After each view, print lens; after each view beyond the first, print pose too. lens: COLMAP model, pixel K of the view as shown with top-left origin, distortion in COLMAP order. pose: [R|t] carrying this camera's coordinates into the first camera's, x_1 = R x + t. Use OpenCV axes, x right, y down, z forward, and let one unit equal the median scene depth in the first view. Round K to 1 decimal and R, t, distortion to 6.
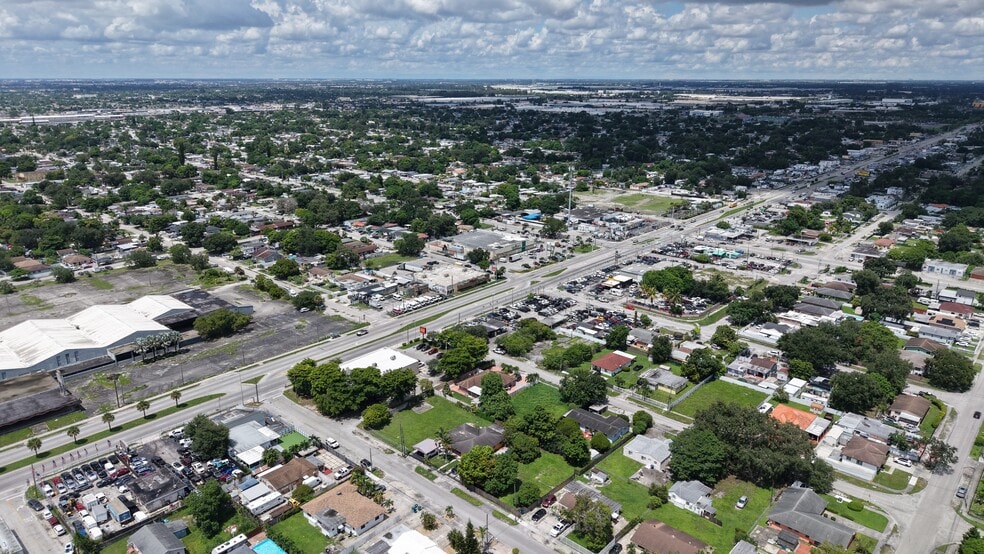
lens RADIAL K [[659.1, 0, 493.8], [0, 659.1, 276.9], [0, 0, 1]] dist [0.028138, -0.031254]
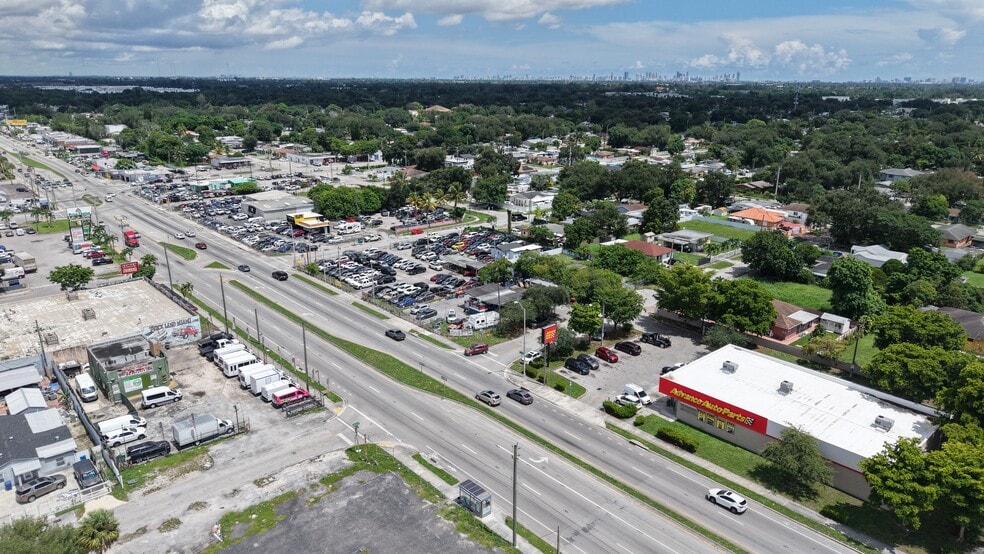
lens RADIAL K [[659.1, 0, 493.8], [0, 659.1, 276.9], [0, 0, 1]] dist [0.028138, -0.031254]
pose [[0.108362, -0.287716, 0.951566, -0.412727], [0.282822, 0.926570, 0.247952, -0.051204], [-0.953032, 0.242255, 0.181777, 0.816946]]
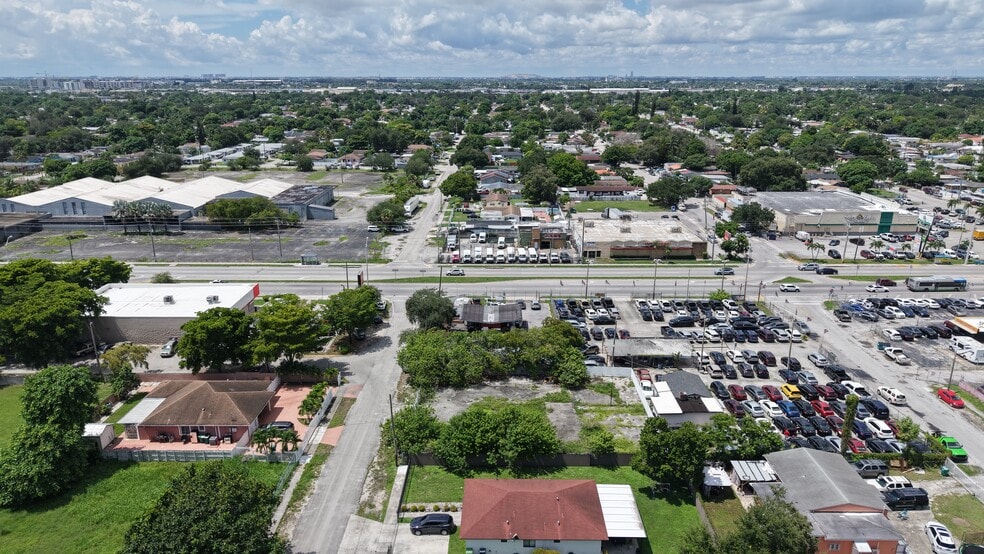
lens RADIAL K [[659.1, 0, 493.8], [0, 659.1, 276.9], [0, 0, 1]] dist [0.028138, -0.031254]
pose [[0.660051, 0.215918, -0.719522, 0.274717], [-0.216355, 0.971859, 0.093168, 0.008890], [0.719391, 0.094176, 0.688192, 0.625183]]
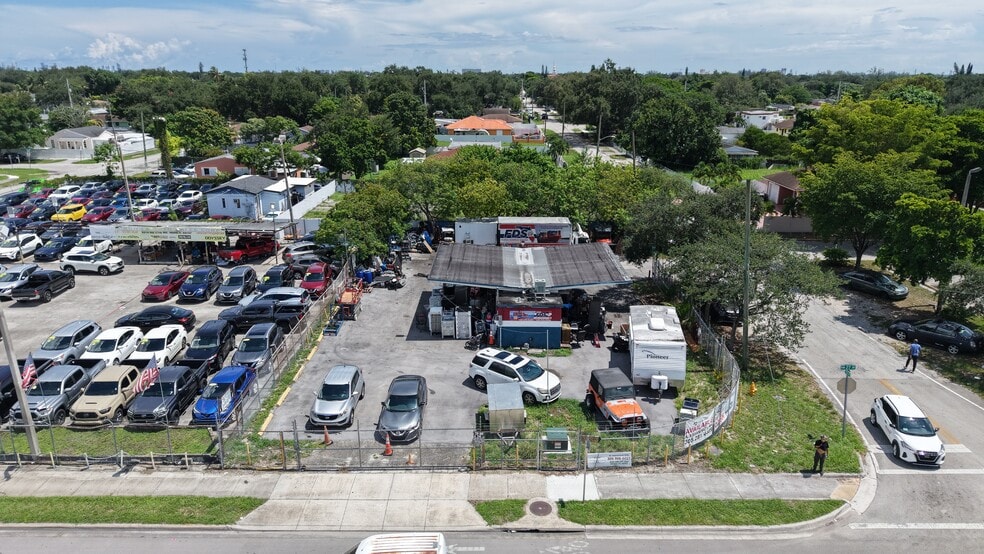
lens RADIAL K [[659.1, 0, 493.8], [0, 659.1, 276.9], [0, 0, 1]] dist [0.028138, -0.031254]
pose [[-0.667068, -0.221840, 0.711201, -0.094990], [0.211863, 0.858733, 0.466574, 0.006437], [-0.714237, 0.461914, -0.525834, 0.971722]]
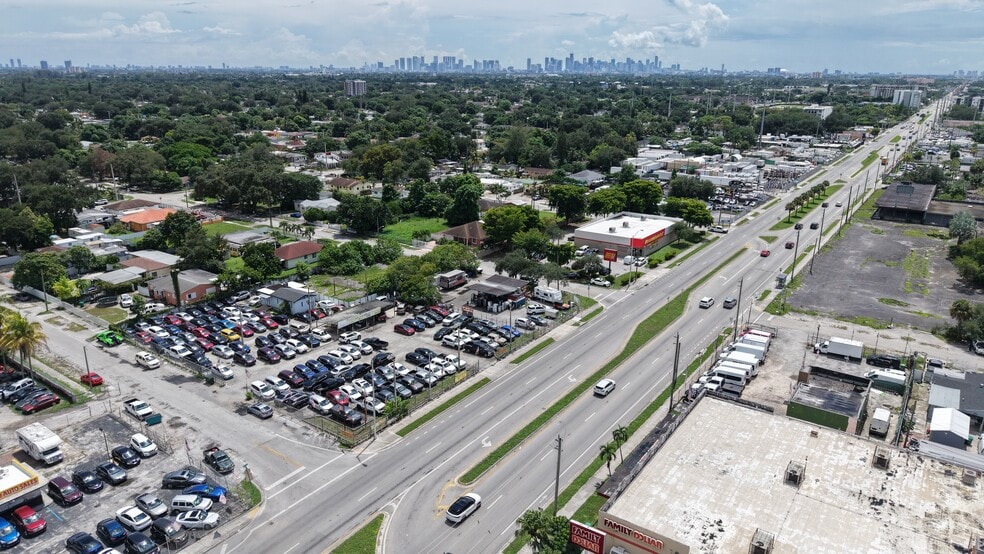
lens RADIAL K [[659.1, 0, 493.8], [0, 659.1, 276.9], [0, 0, 1]] dist [0.028138, -0.031254]
pose [[-0.993094, 0.024908, -0.114645, 0.047239], [-0.044162, 0.825960, 0.561997, -0.184049], [0.108691, 0.563179, -0.819156, 1.252242]]
